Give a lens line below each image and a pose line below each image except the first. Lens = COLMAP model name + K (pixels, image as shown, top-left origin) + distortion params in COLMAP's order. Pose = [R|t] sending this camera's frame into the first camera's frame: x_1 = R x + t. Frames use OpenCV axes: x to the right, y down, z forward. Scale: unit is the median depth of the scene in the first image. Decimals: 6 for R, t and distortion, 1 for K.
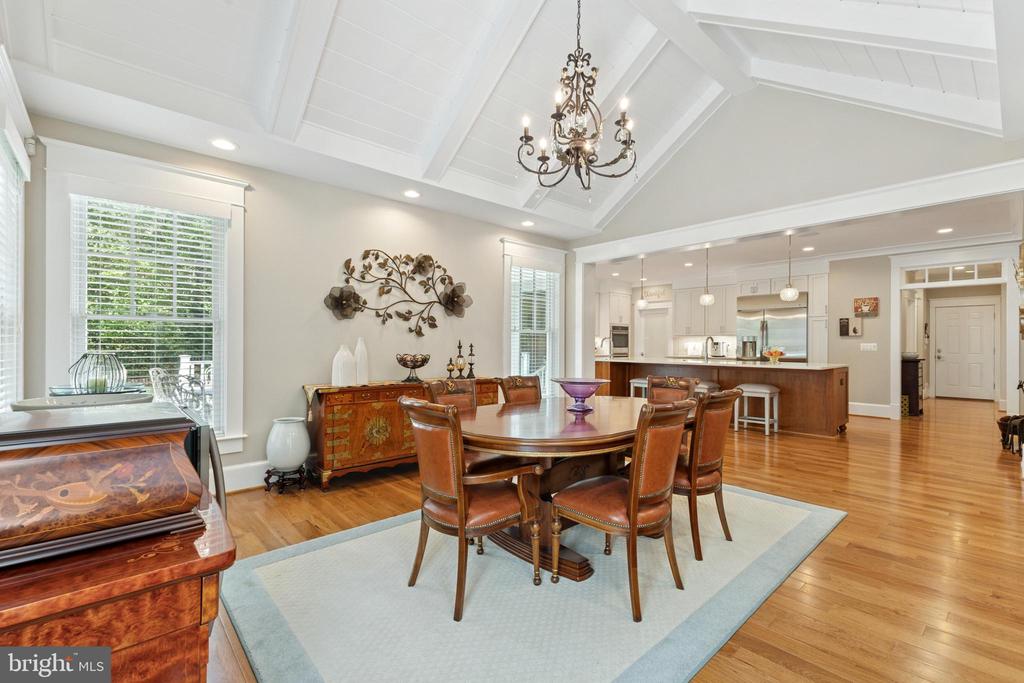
lens RADIAL K [[447.7, 0, 509.2], [0, 447.7, 344.1], [0, 0, 1]] dist [0.013799, -0.005427]
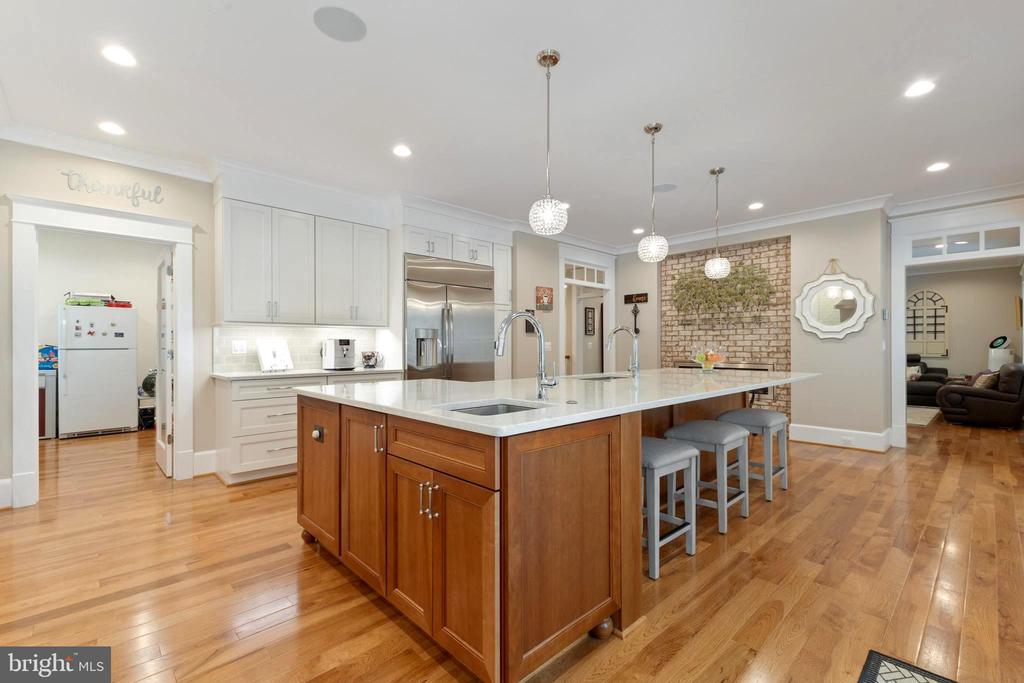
lens RADIAL K [[447.7, 0, 518.1], [0, 447.7, 342.4], [0, 0, 1]] dist [0.013799, -0.005427]
pose [[-0.039921, 0.002099, 0.999201, -0.023699], [-0.000405, 0.999998, -0.002117, 0.000179], [-0.999203, -0.000489, -0.039921, 1.074658]]
